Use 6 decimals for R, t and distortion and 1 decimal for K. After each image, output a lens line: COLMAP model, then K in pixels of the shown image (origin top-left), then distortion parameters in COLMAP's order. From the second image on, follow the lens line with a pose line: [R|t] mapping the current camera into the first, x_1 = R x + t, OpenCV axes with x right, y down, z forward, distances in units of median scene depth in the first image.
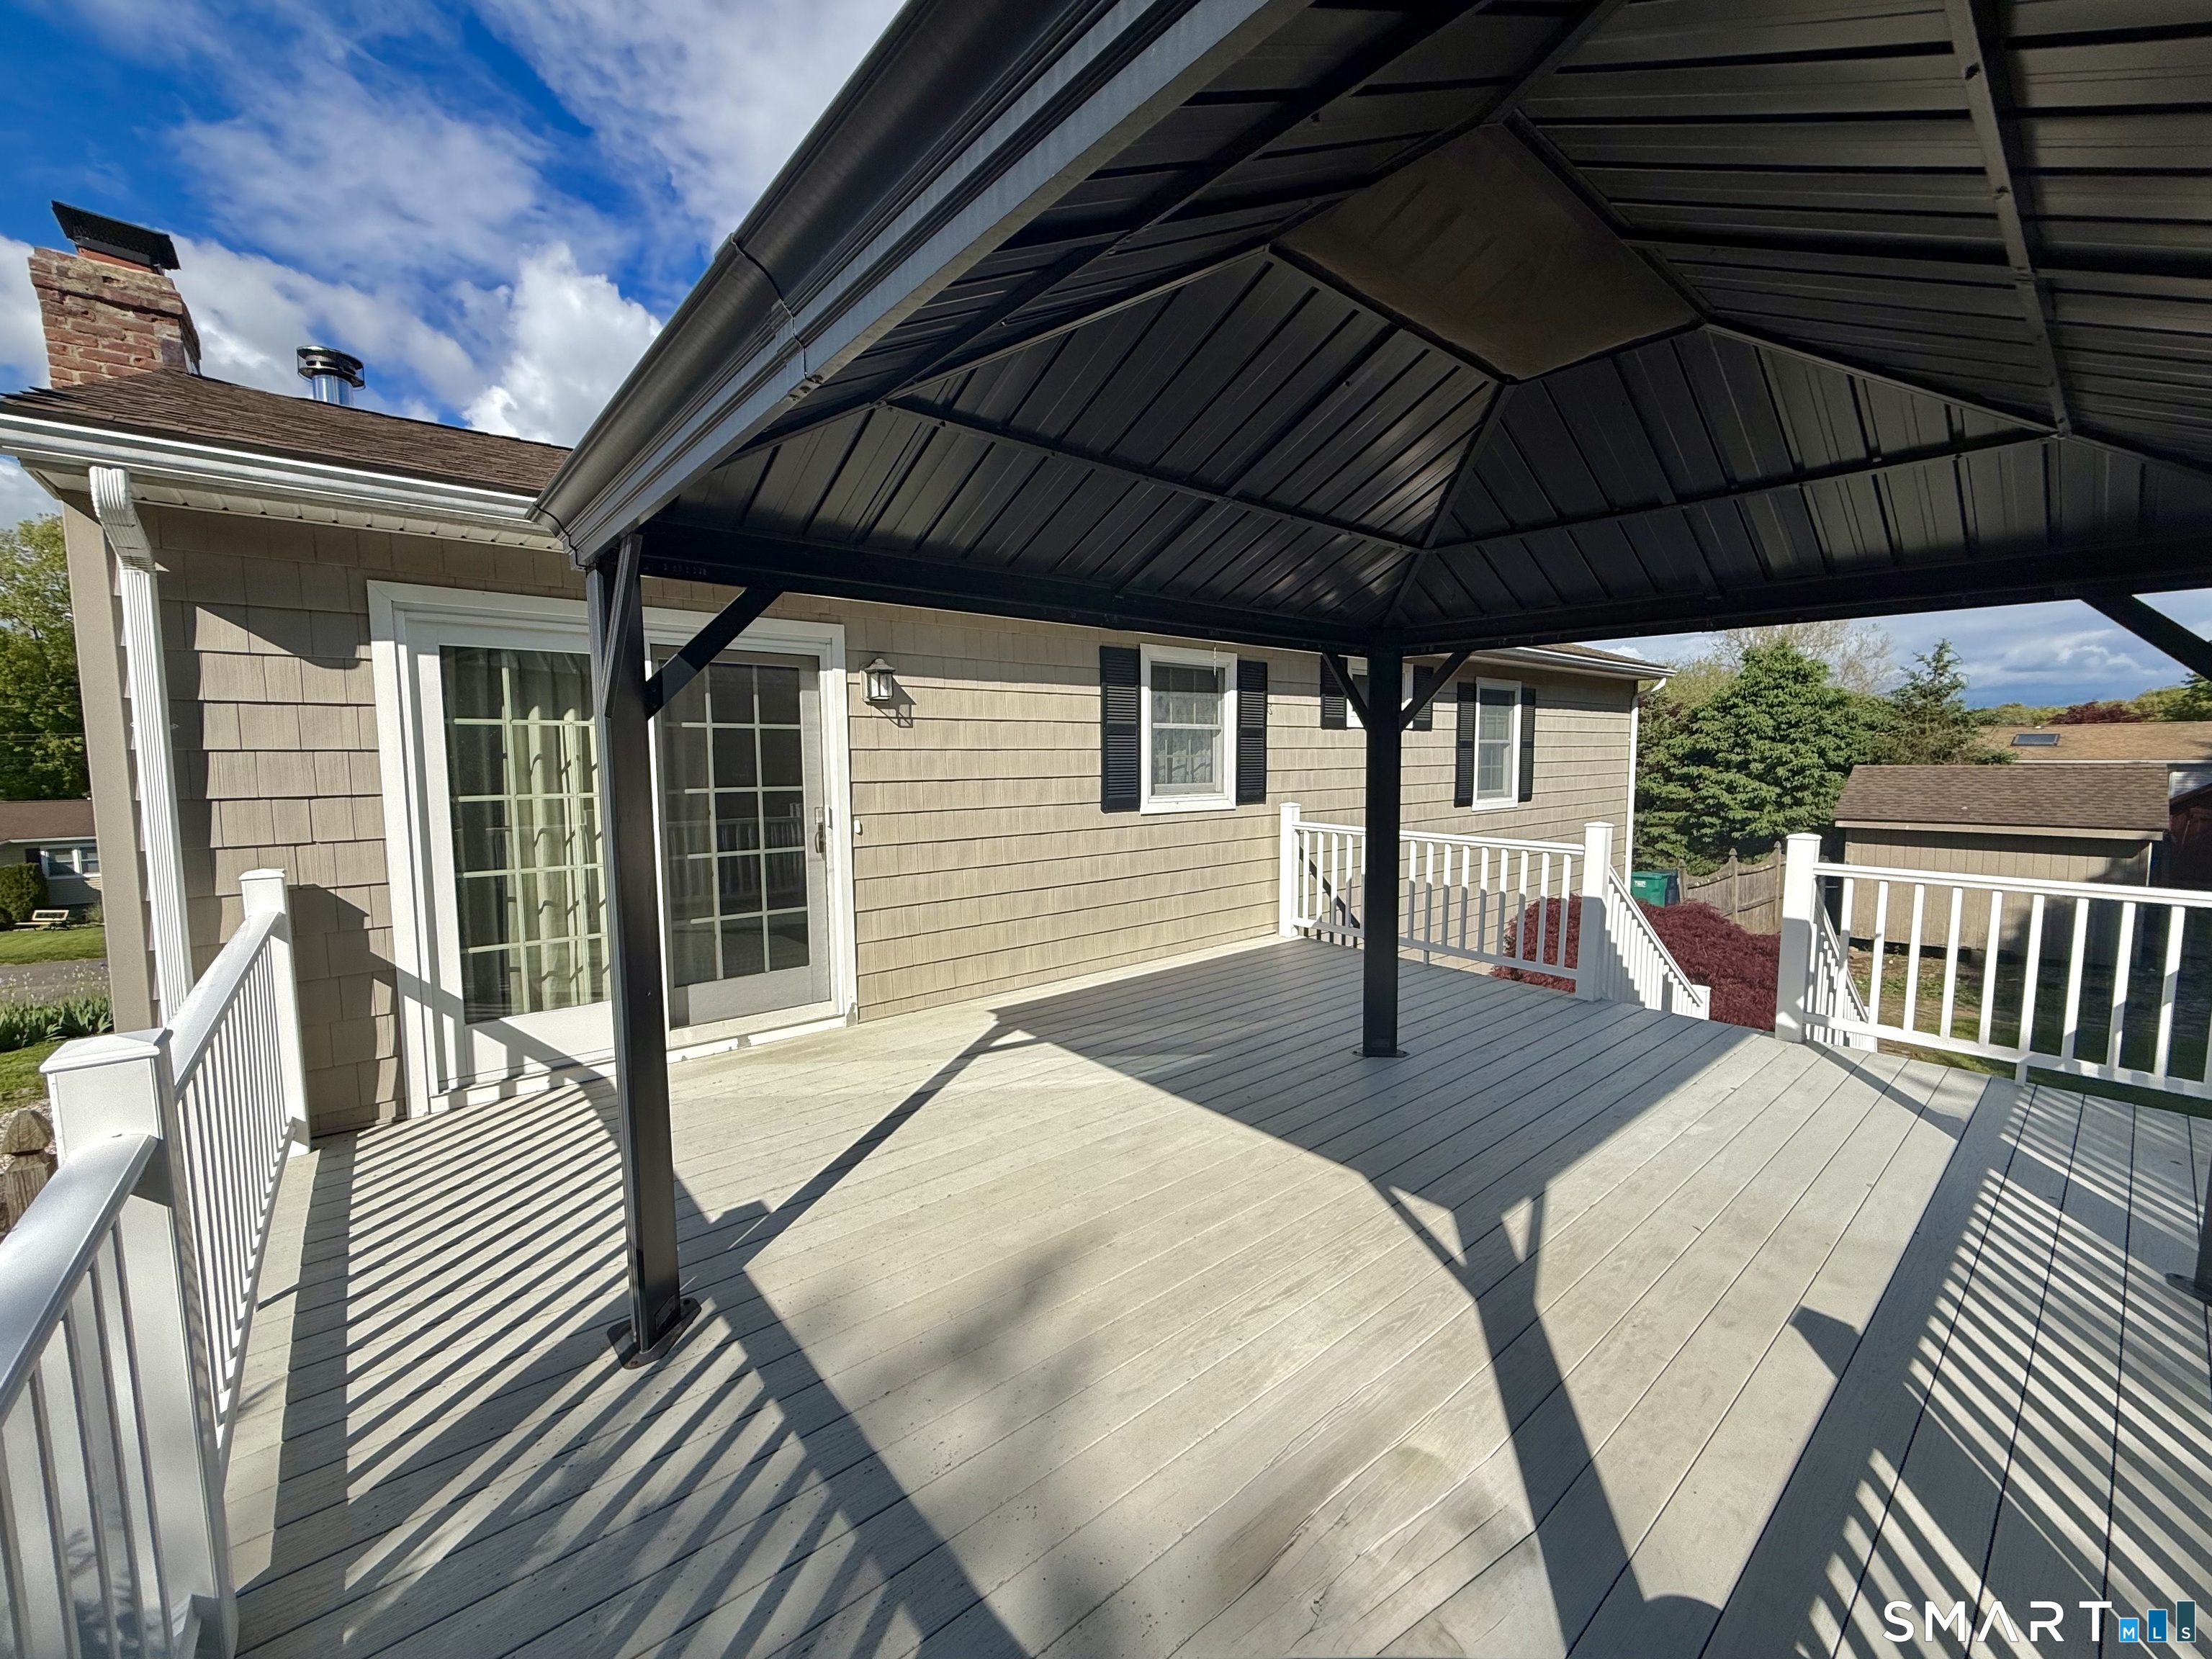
lens RADIAL K [[886.7, 0, 1106.0], [0, 886.7, 829.5], [0, 0, 1]] dist [-0.001255, -0.000175]
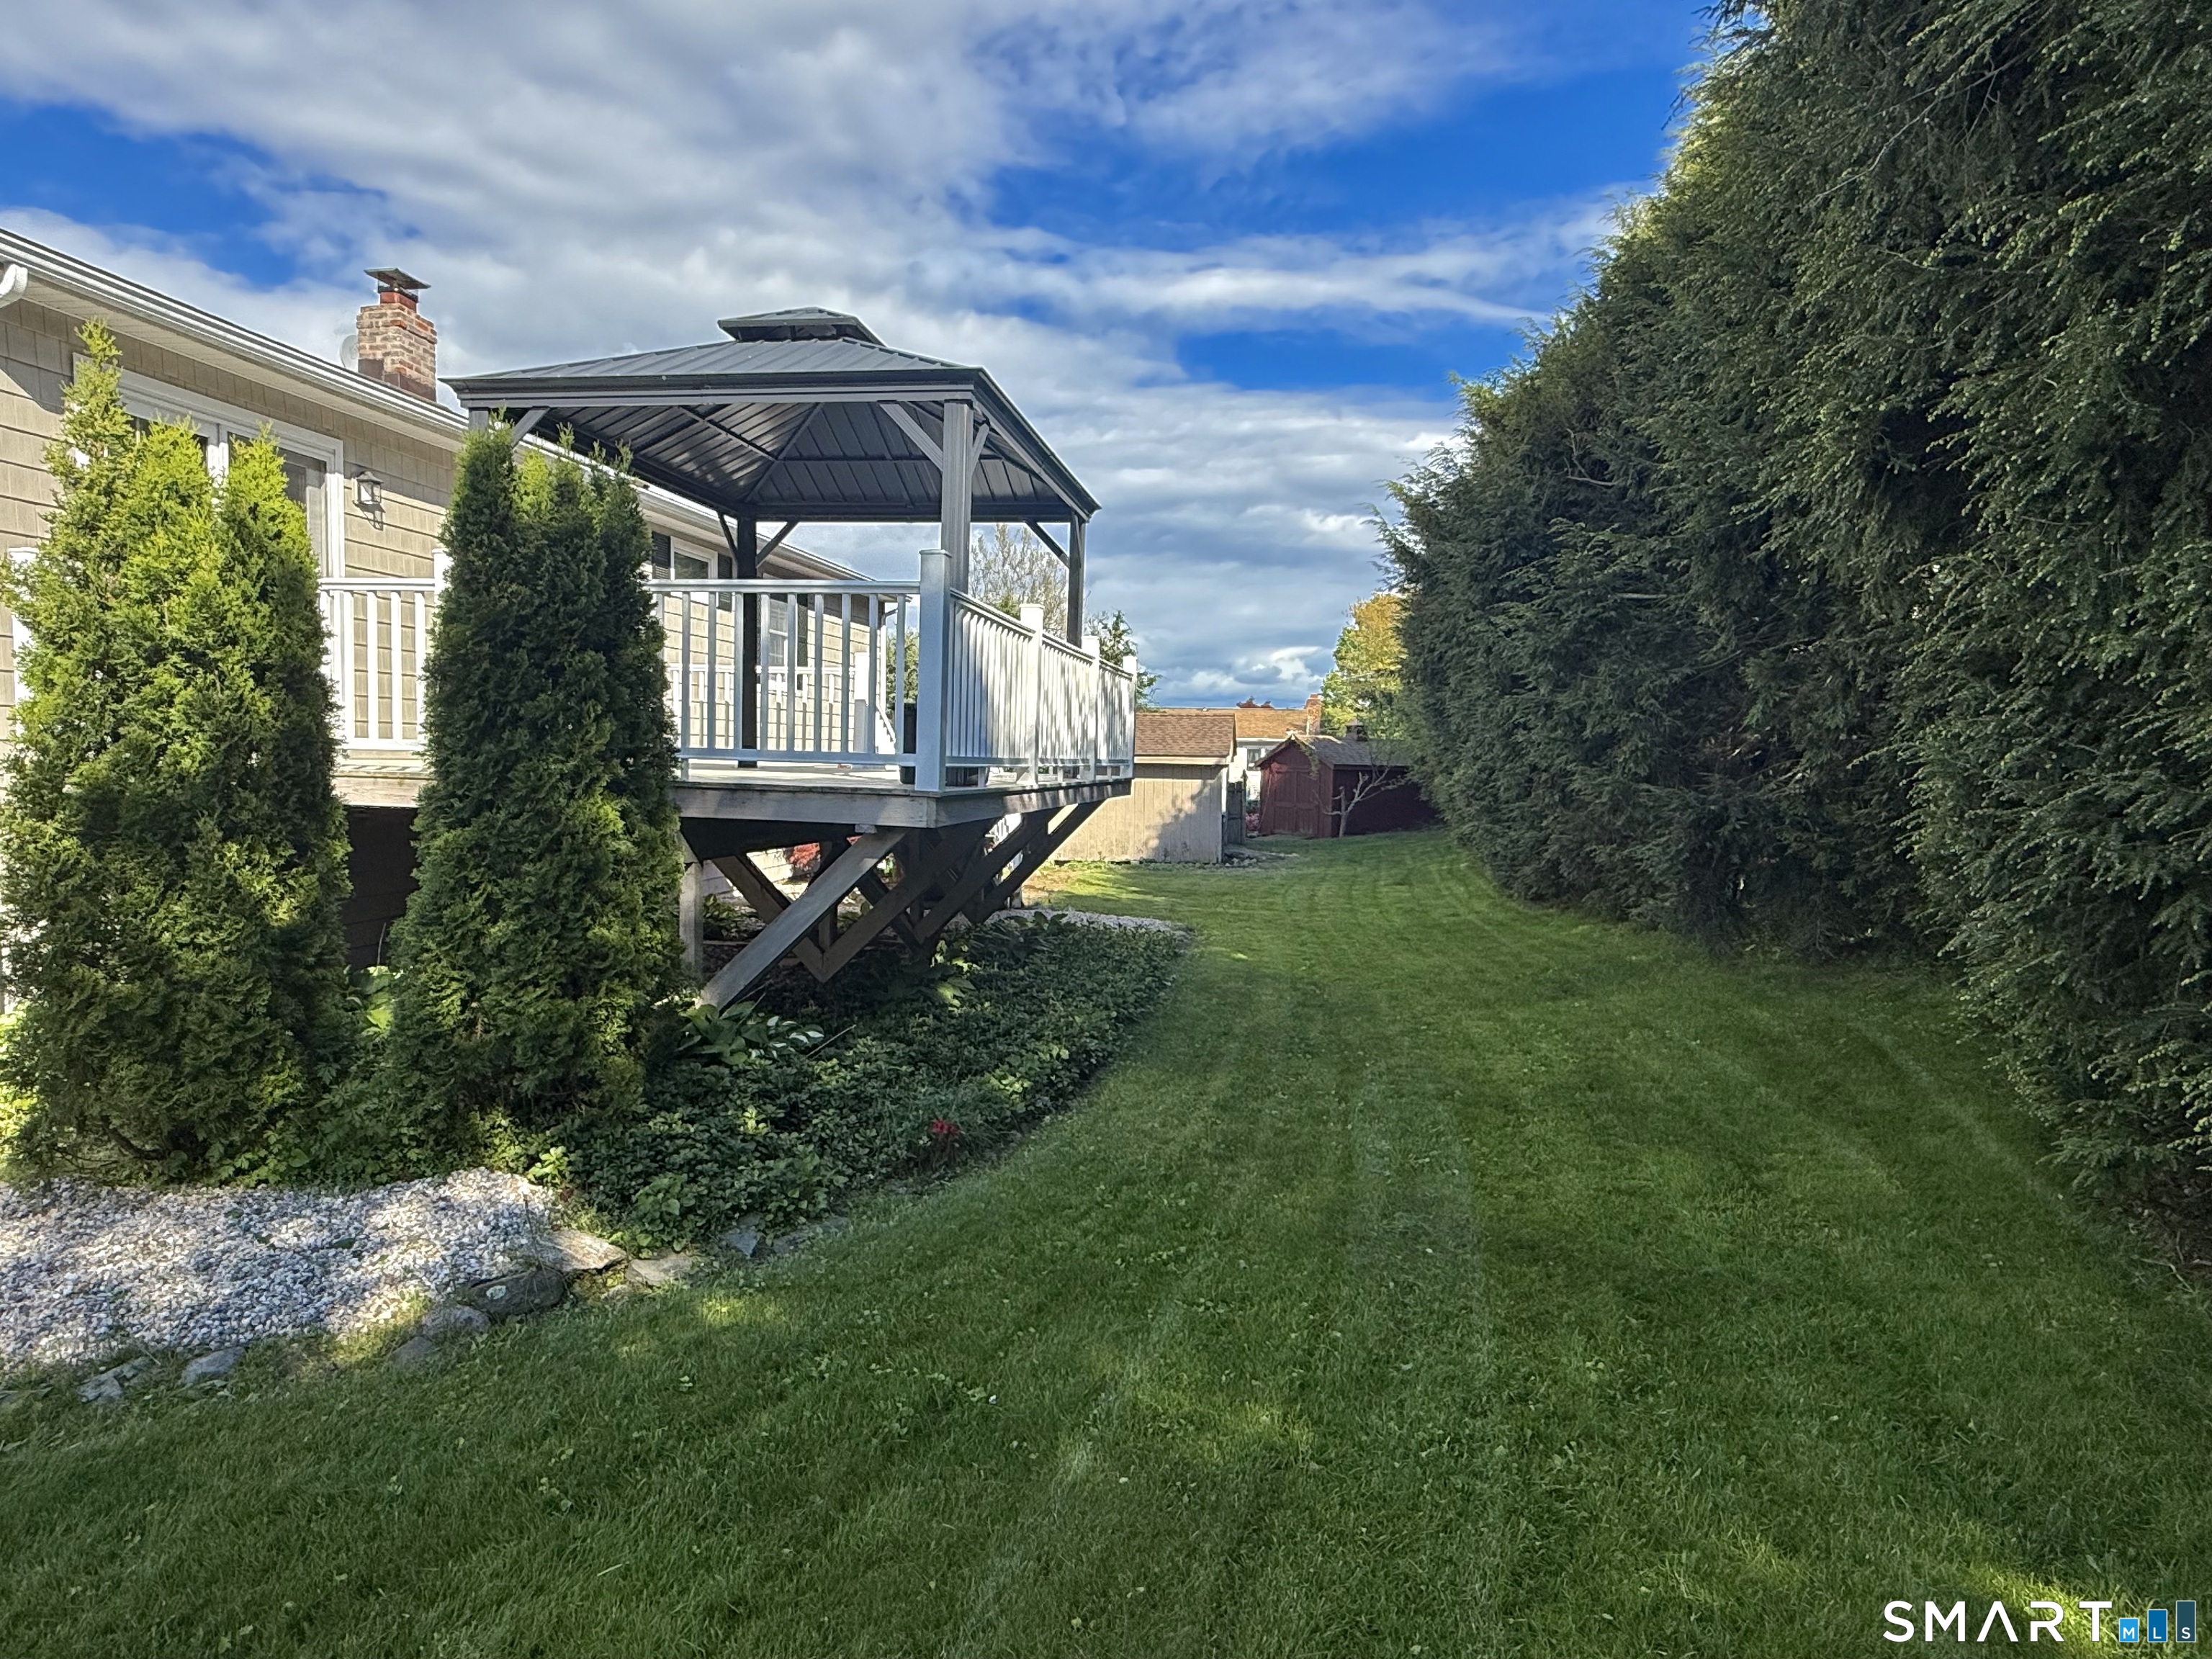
lens RADIAL K [[1326.9, 0, 1106.0], [0, 1326.9, 829.5], [0, 0, 1]] dist [-0.000195, 0.000443]
pose [[0.758315, -0.008381, 0.651834, -0.699169], [0.031476, 0.999222, -0.023770, 0.405808], [-0.651127, 0.038542, 0.757989, -1.139552]]
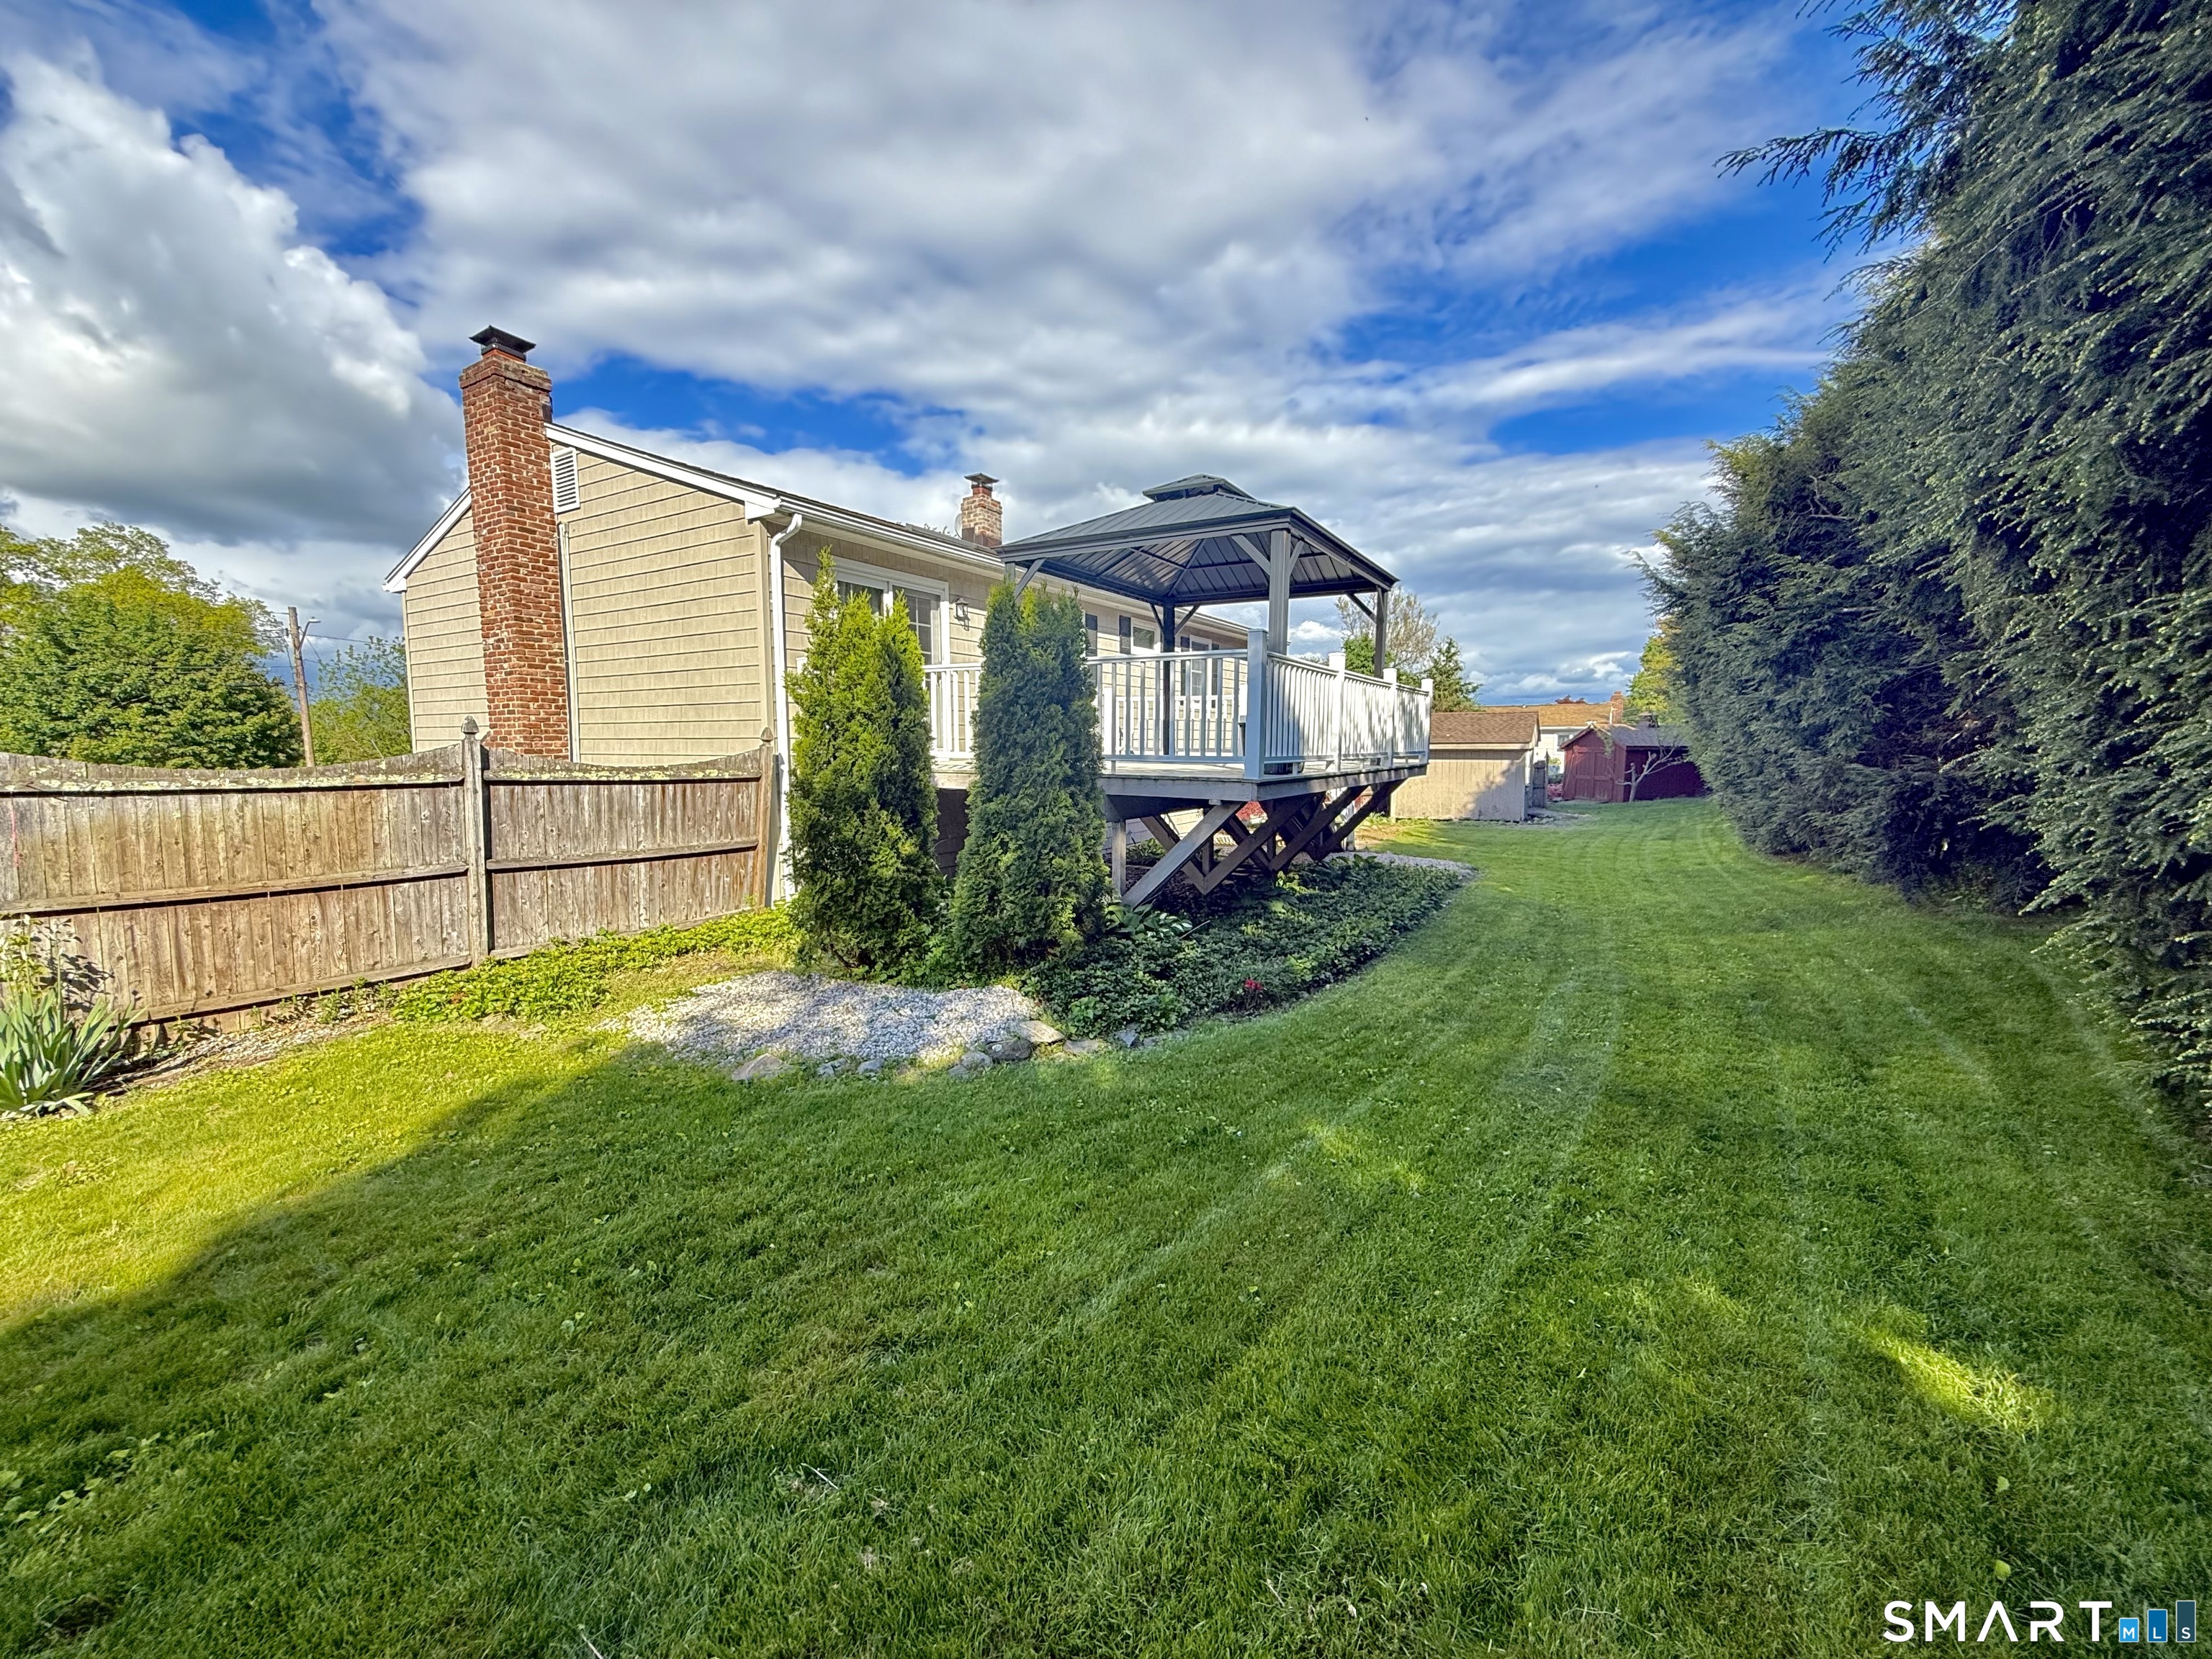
lens RADIAL K [[912.2, 0, 1106.0], [0, 912.2, 829.5], [0, 0, 1]] dist [-0.000263, -0.000017]
pose [[0.946743, -0.021952, 0.321242, -0.667988], [0.020926, 0.999759, 0.006645, 0.396482], [-0.321311, 0.000431, 0.946974, -1.351505]]
